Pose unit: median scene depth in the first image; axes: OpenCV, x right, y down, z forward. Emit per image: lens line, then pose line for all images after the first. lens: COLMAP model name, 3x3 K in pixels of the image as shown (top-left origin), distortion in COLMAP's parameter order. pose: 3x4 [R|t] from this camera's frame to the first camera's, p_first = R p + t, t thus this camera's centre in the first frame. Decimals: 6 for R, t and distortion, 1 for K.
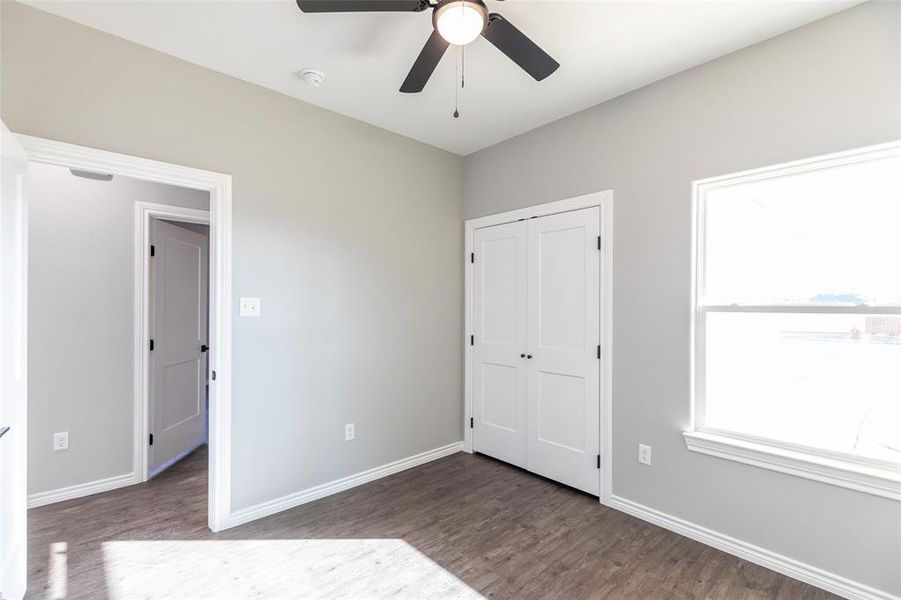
lens RADIAL K [[401.7, 0, 447.0], [0, 401.7, 302.2], [0, 0, 1]] dist [0.003274, 0.000083]
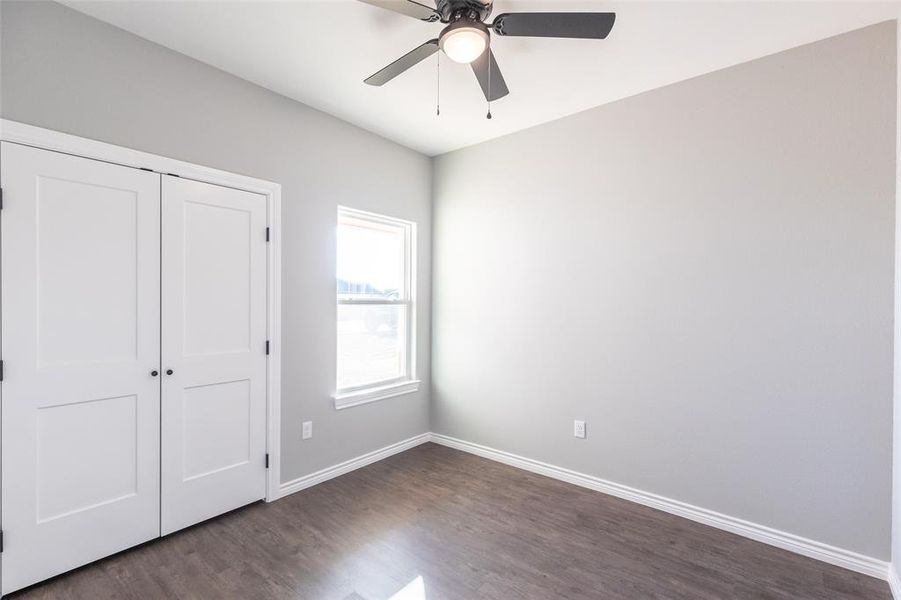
lens RADIAL K [[401.7, 0, 447.0], [0, 401.7, 302.2], [0, 0, 1]] dist [0.003274, 0.000083]
pose [[-0.127392, -0.005545, 0.991837, -0.569033], [-0.012172, 0.999918, 0.004027, 0.005148], [-0.991778, -0.011560, -0.127449, 0.627137]]
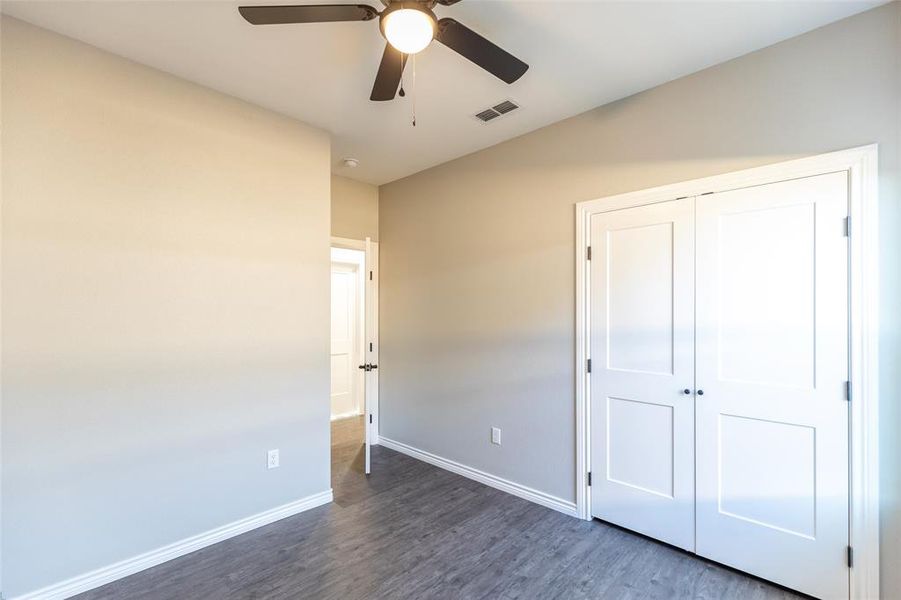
lens RADIAL K [[411.1, 0, 452.8], [0, 411.1, 317.3], [0, 0, 1]] dist [0.034713, -0.000102]
pose [[0.994811, 0.007901, 0.101435, -0.309052], [-0.008991, 0.999907, 0.010294, 0.001199], [-0.101344, -0.011152, 0.994789, 0.328985]]
